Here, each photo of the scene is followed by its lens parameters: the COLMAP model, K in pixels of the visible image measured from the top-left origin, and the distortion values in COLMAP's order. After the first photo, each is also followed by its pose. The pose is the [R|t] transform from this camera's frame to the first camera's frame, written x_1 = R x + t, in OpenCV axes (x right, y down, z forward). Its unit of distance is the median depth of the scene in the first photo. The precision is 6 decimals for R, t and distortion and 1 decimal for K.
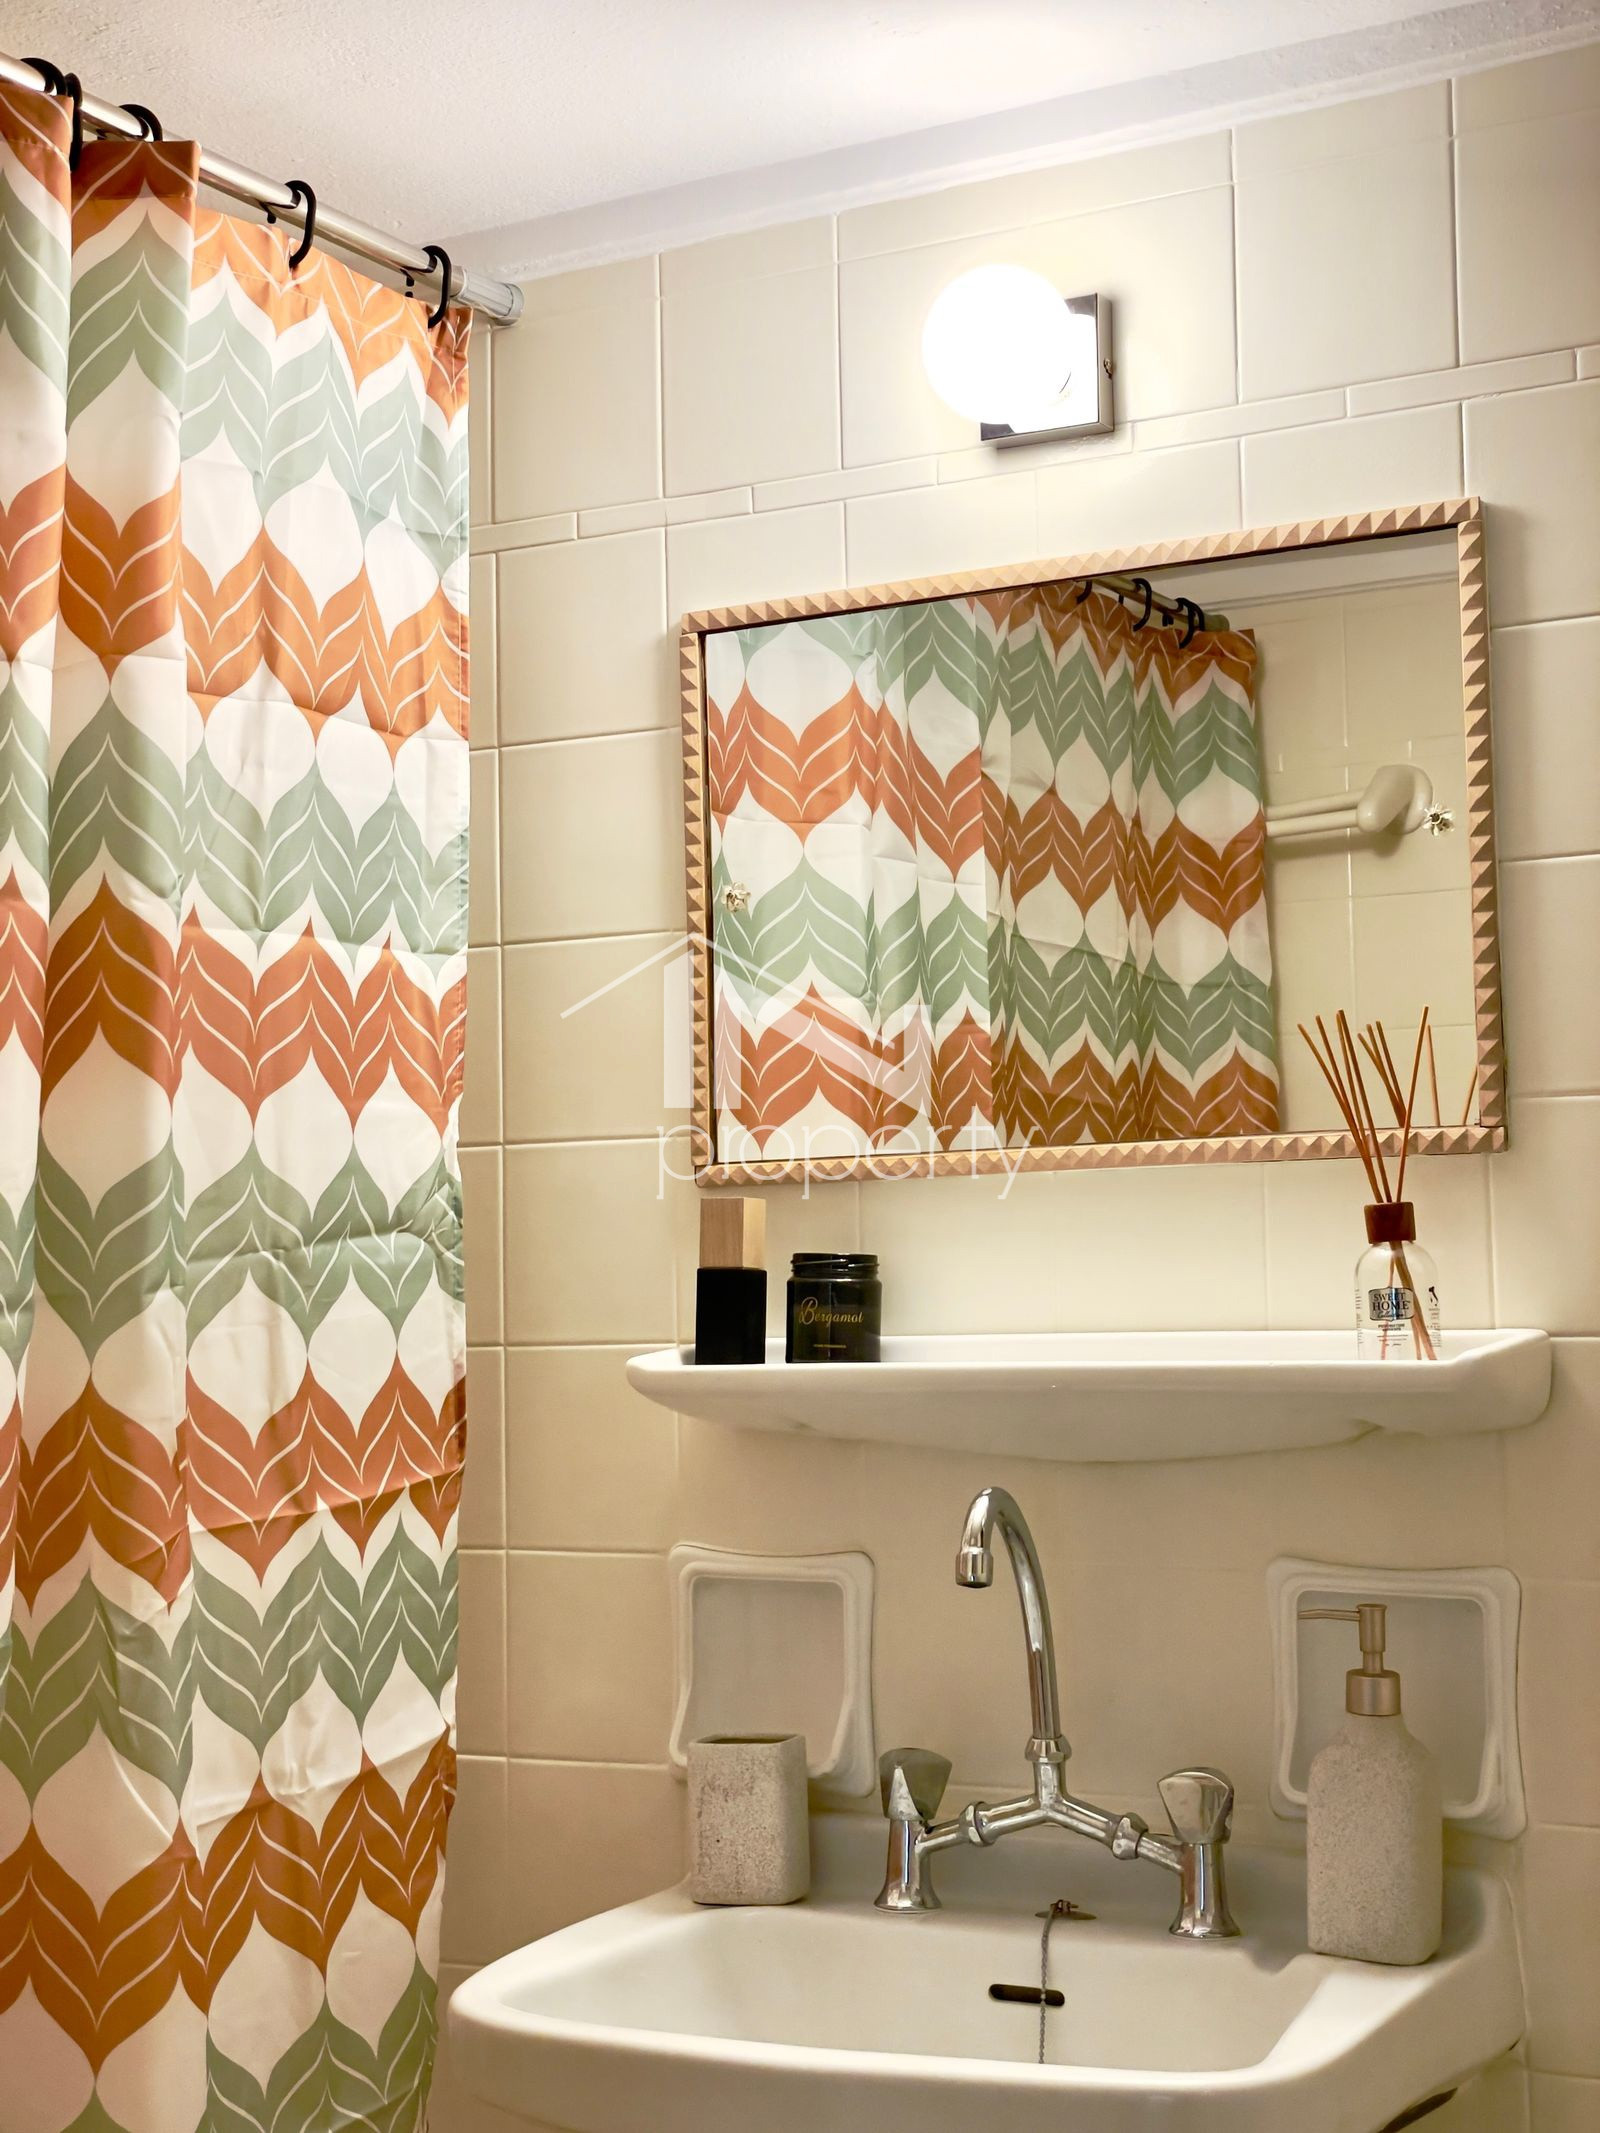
lens RADIAL K [[3168.0, 0, 796.0], [0, 3168.0, 1077.5], [0, 0, 1]] dist [0.091181, 0.000000]
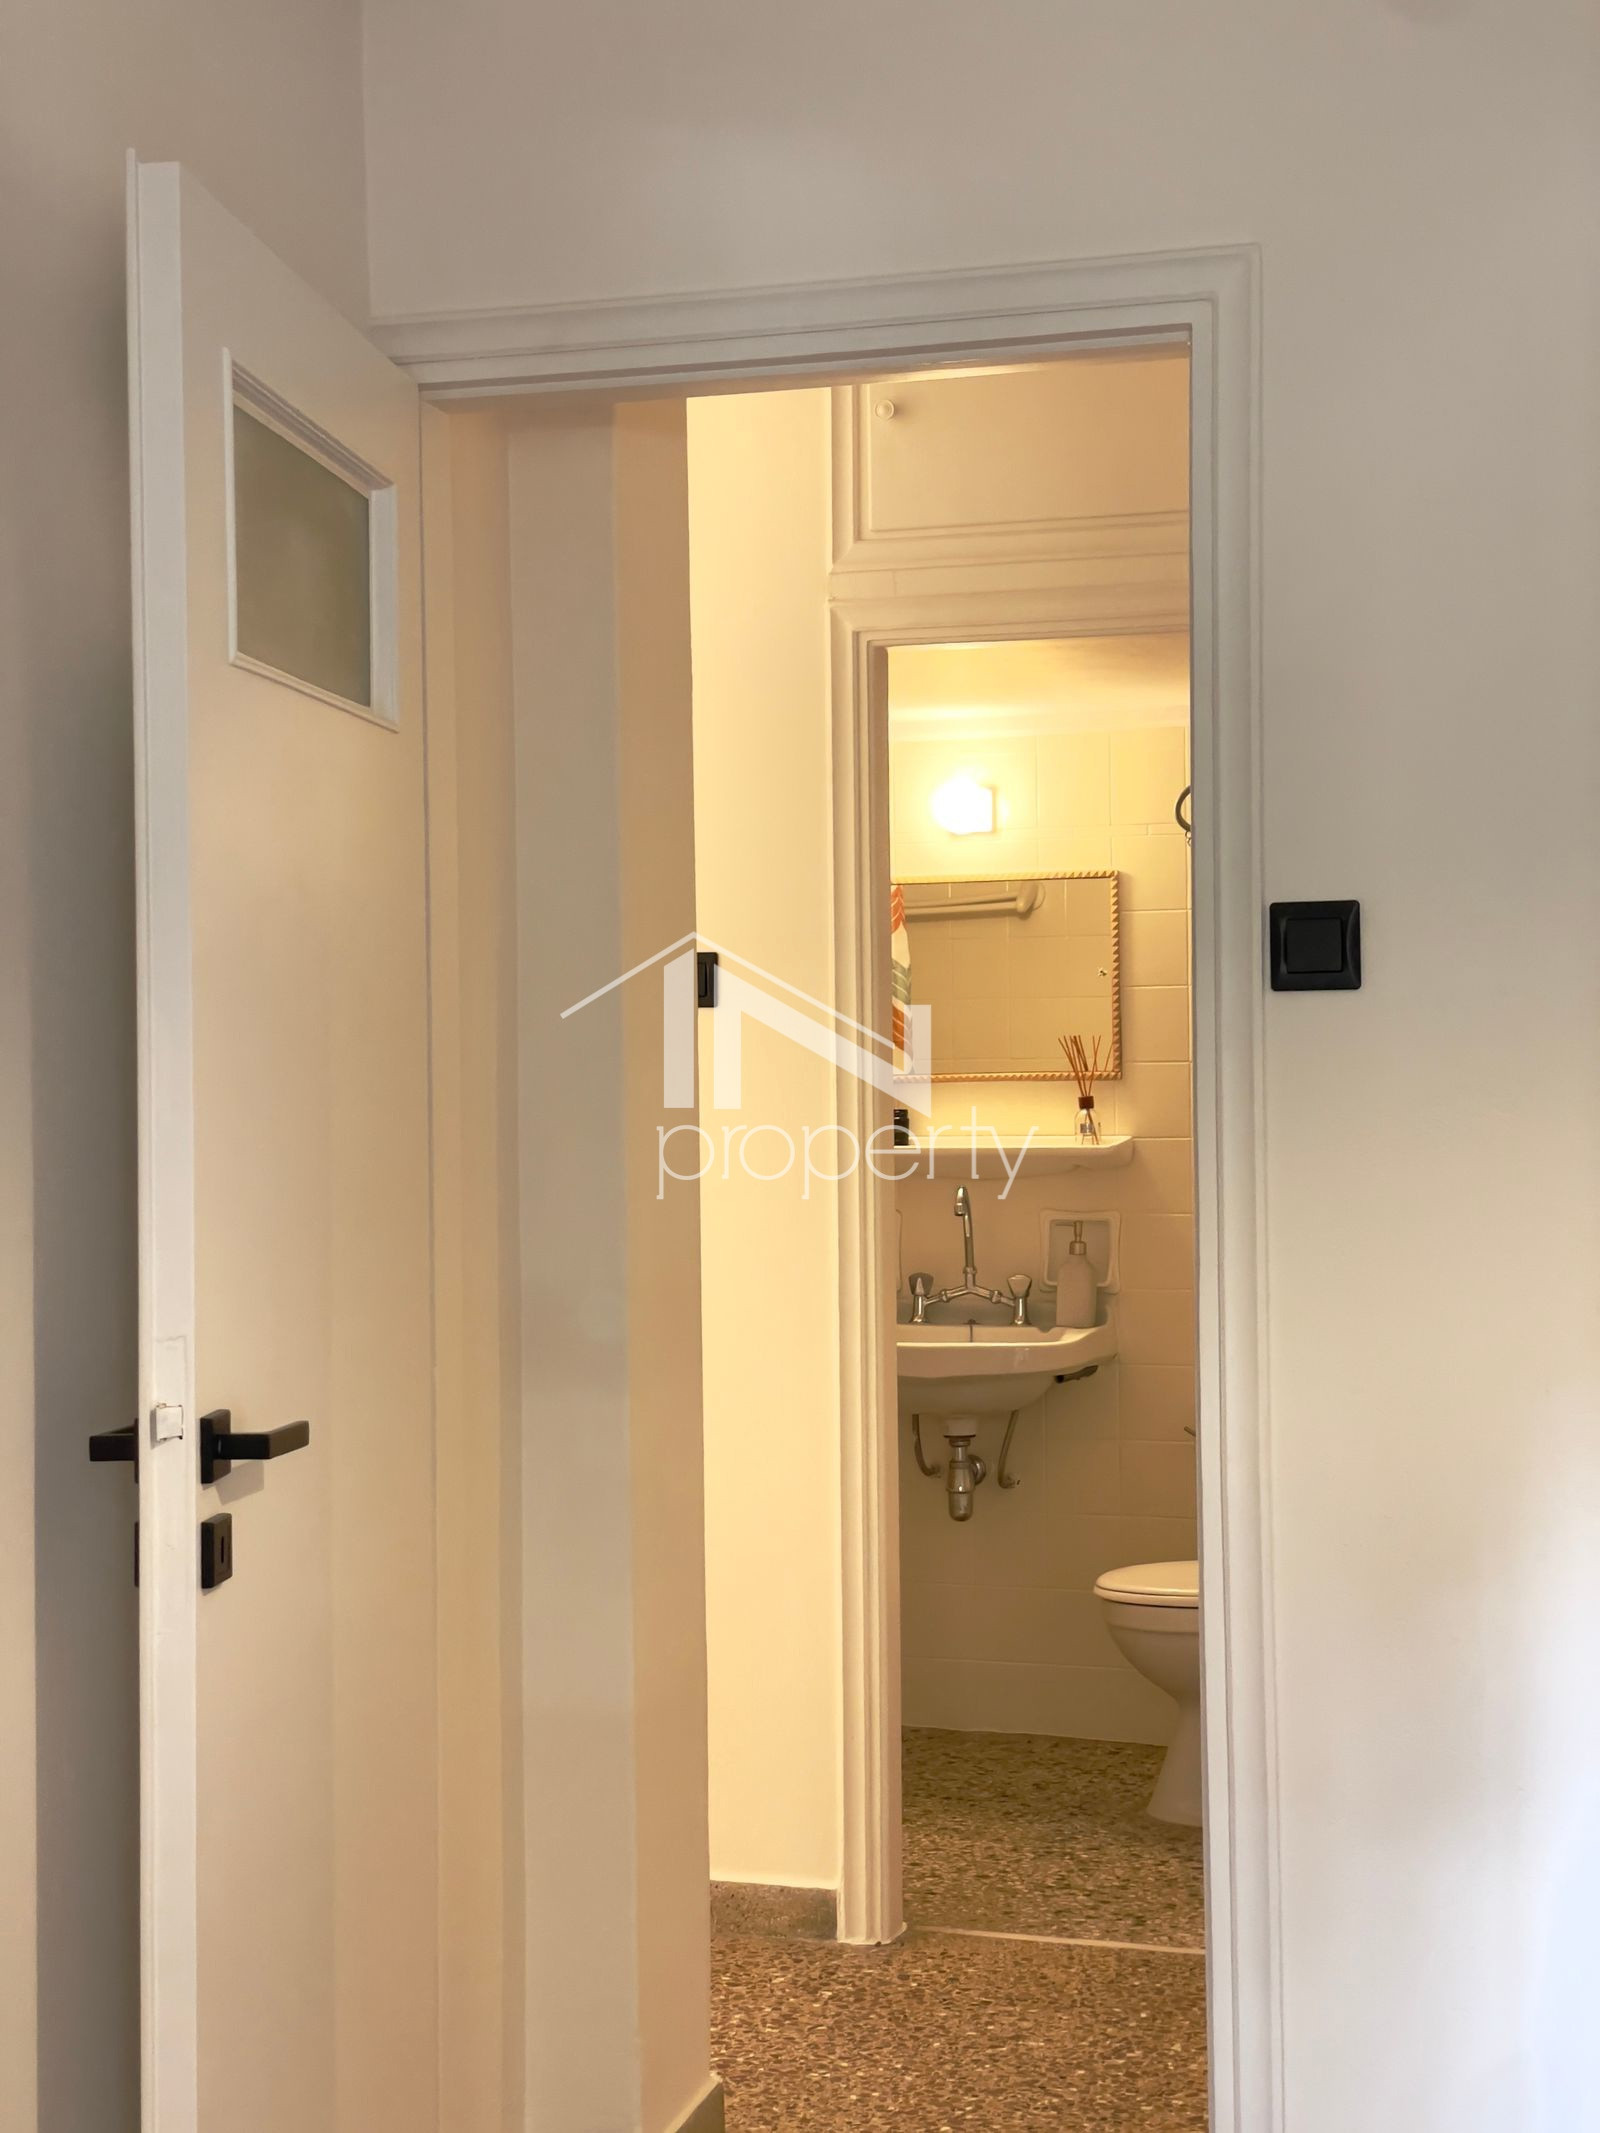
lens RADIAL K [[3168.0, 0, 798.6], [0, 3168.0, 1060.4], [0, 0, 1]] dist [0.091181, 0.000000]
pose [[0.979521, 0.010474, 0.201070, -0.716718], [-0.024422, 0.997453, 0.067015, -0.197166], [-0.199856, -0.070553, 0.977282, -1.992162]]
